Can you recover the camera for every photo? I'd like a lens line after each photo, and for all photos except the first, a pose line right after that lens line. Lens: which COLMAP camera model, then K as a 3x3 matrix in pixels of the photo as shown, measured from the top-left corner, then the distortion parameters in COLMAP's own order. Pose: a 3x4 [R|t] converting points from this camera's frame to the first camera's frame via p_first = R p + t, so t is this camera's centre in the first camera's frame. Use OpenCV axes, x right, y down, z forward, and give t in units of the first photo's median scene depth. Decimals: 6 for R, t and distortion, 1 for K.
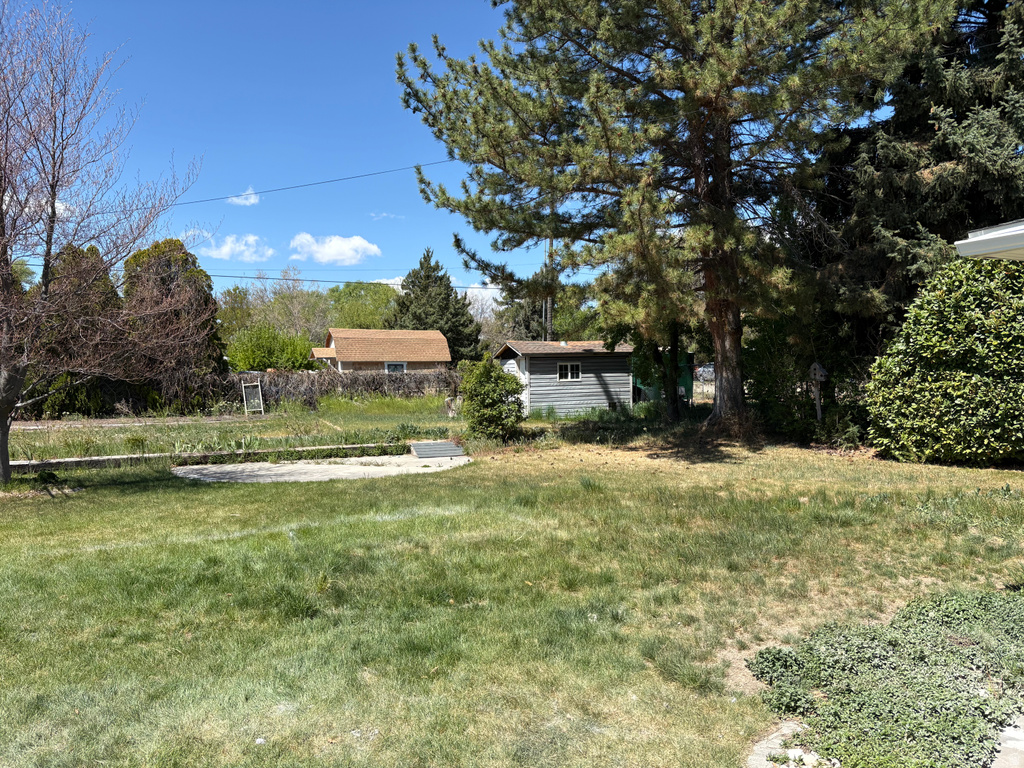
lens RADIAL K [[773.0, 0, 515.5], [0, 773.0, 386.2], [0, 0, 1]] dist [0.048709, -0.032949]
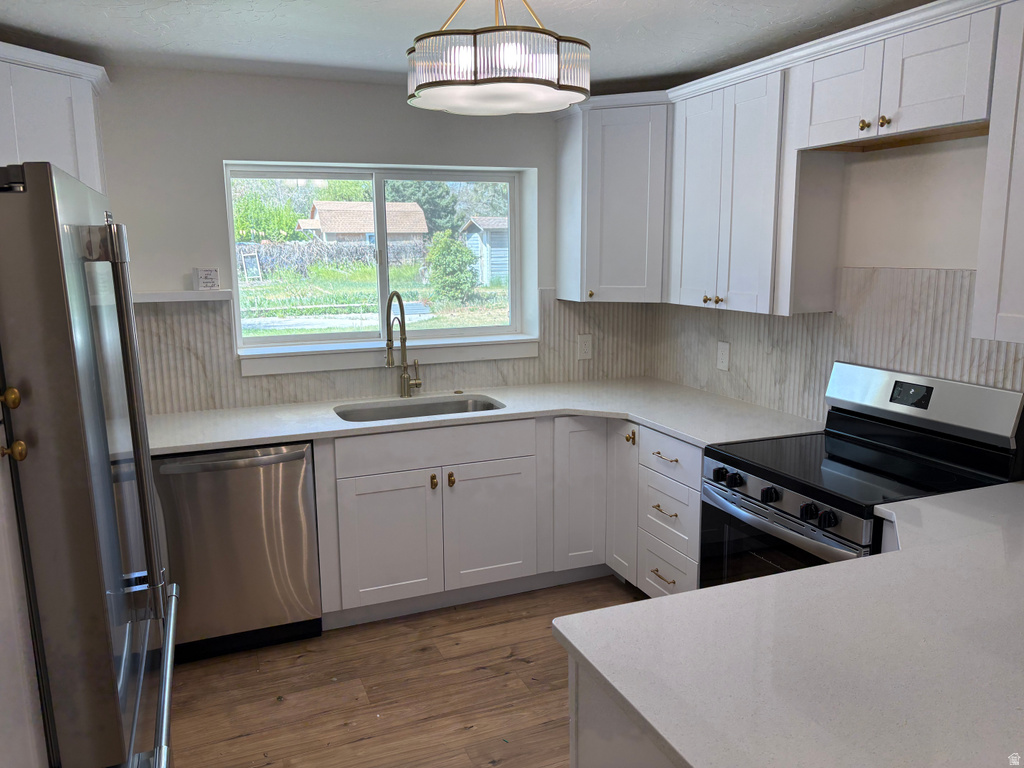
lens RADIAL K [[773.0, 0, 513.6], [0, 773.0, 390.9], [0, 0, 1]] dist [0.048709, -0.032949]
pose [[0.999875, -0.001419, 0.015717, 0.035788], [-0.001320, 0.984947, 0.172852, -0.003475], [-0.015726, -0.172852, 0.984822, -0.197267]]
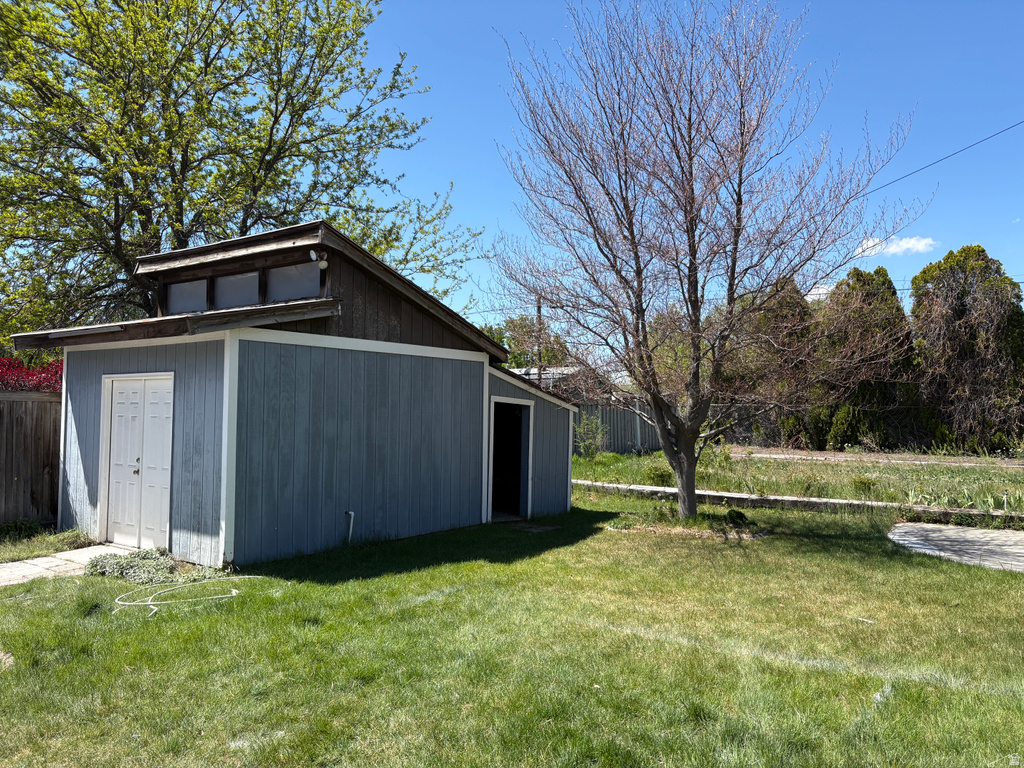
lens RADIAL K [[773.0, 0, 514.8], [0, 773.0, 380.2], [0, 0, 1]] dist [0.048709, -0.032949]
pose [[0.534577, -0.018624, -0.844914, 0.012903], [-0.022513, 0.999089, -0.036267, -0.001130], [0.844820, 0.038409, 0.533671, 0.159503]]
